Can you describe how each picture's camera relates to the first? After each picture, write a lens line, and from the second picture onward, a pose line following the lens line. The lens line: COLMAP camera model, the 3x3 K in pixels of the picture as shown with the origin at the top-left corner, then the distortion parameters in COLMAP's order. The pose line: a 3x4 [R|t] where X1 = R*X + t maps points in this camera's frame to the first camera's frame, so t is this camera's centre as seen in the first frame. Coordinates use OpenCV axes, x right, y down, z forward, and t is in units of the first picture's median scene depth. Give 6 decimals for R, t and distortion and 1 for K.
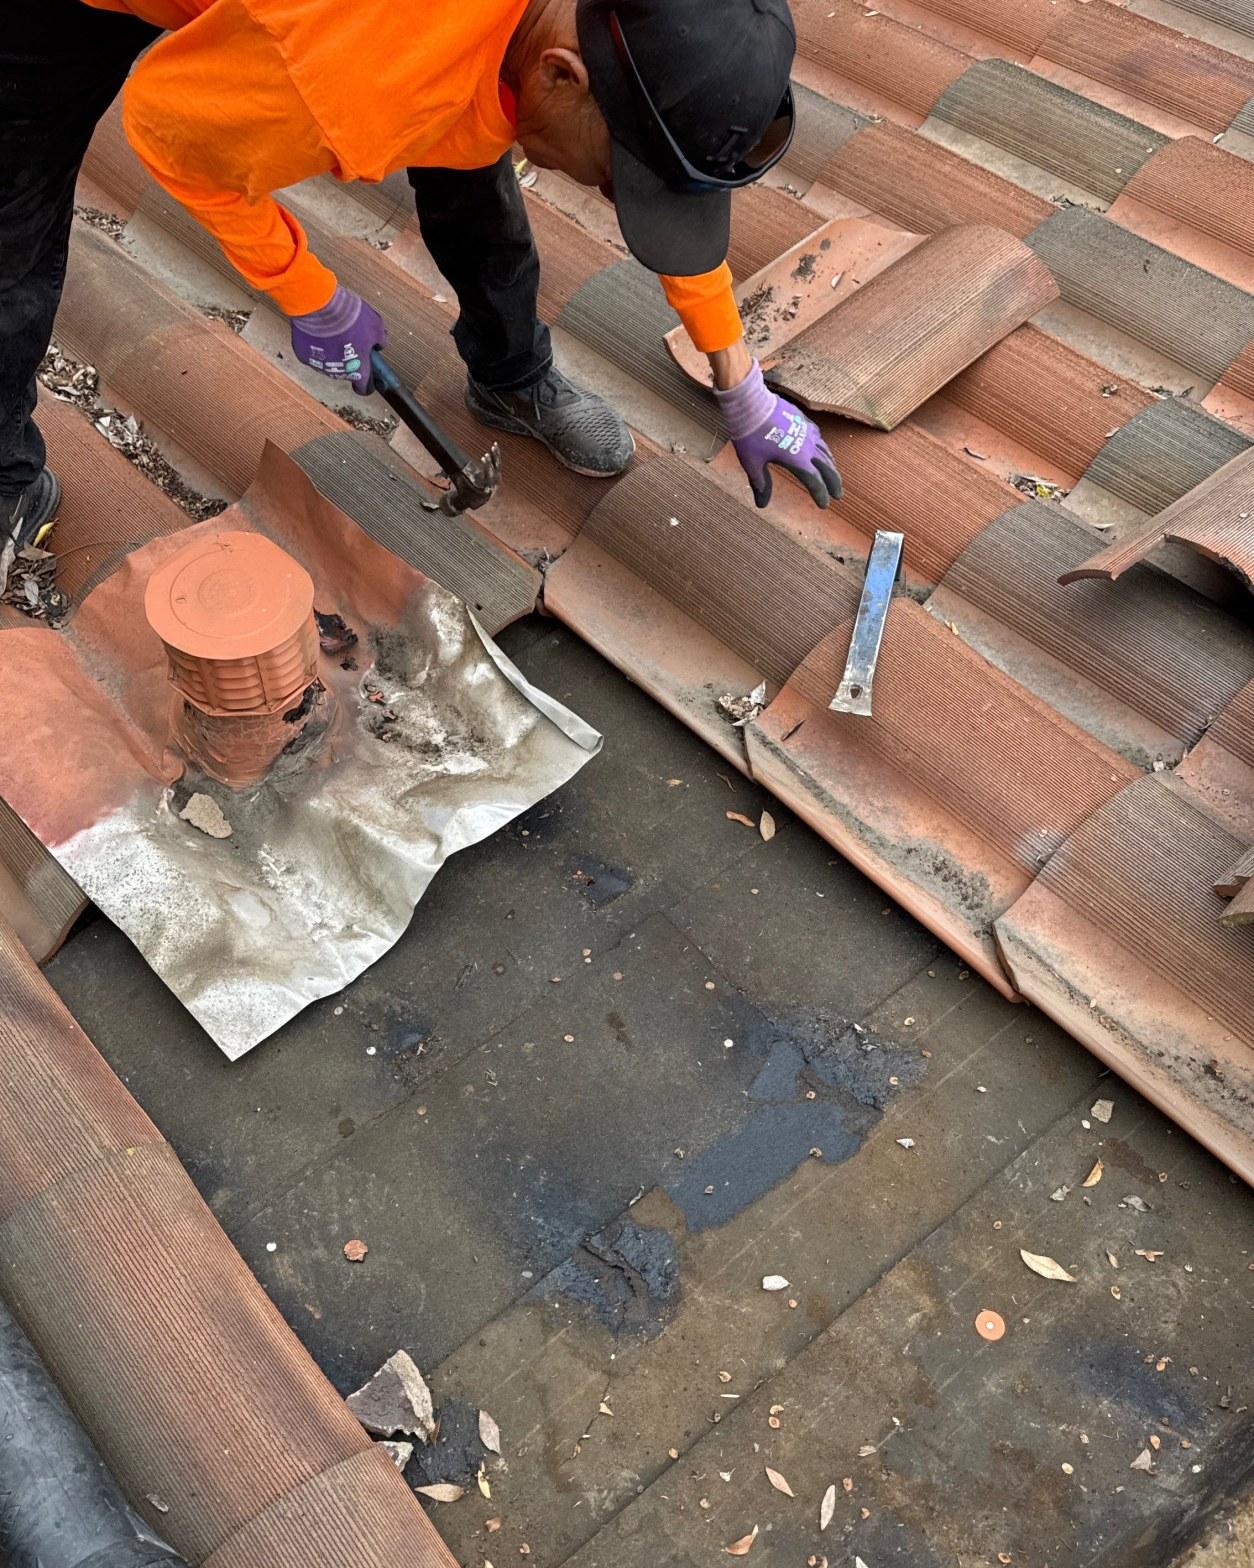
lens RADIAL K [[1569.7, 0, 627.0], [0, 1569.7, 784.0], [0, 0, 1]] dist [0.226728, -0.480967]
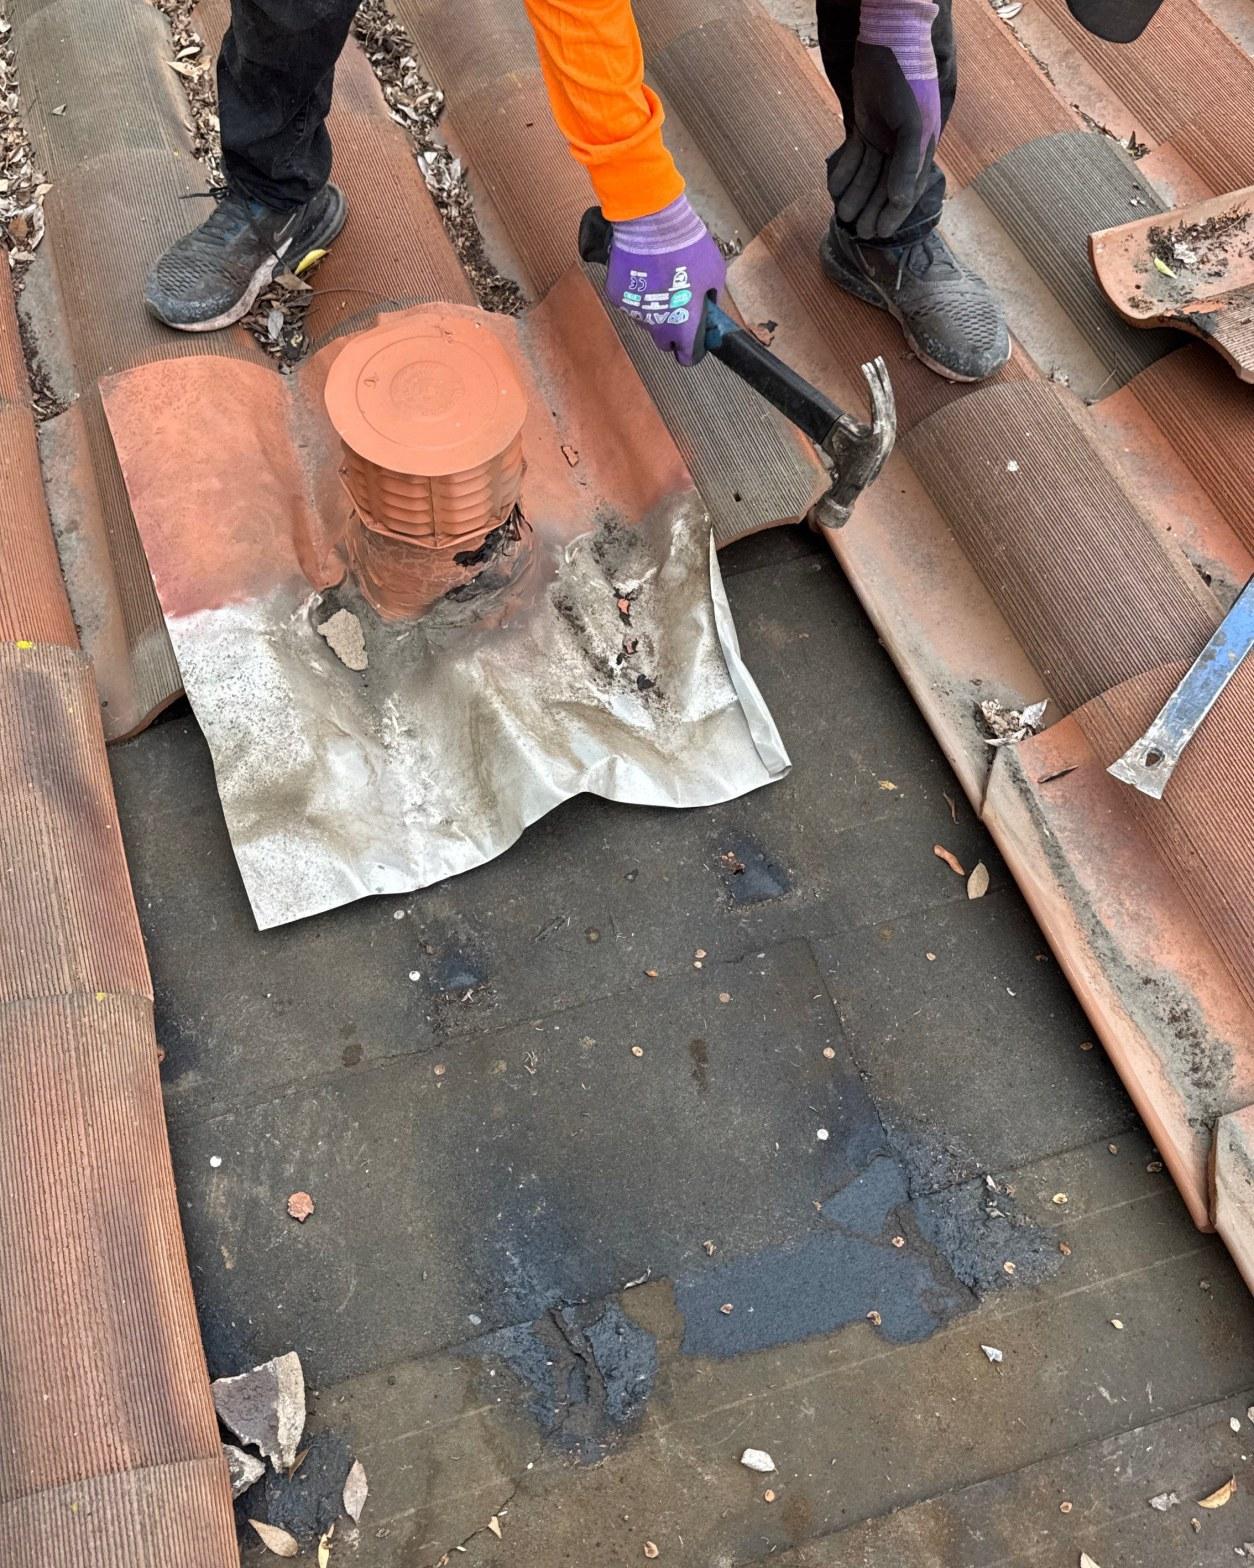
lens RADIAL K [[1580.3, 0, 617.1], [0, 1580.3, 789.6], [0, 0, 1]] dist [0.195412, -0.420051]
pose [[0.925690, 0.337754, -0.170351, 0.043279], [-0.321240, 0.939682, 0.117483, -0.052101], [0.199756, -0.054029, 0.978355, 0.196924]]
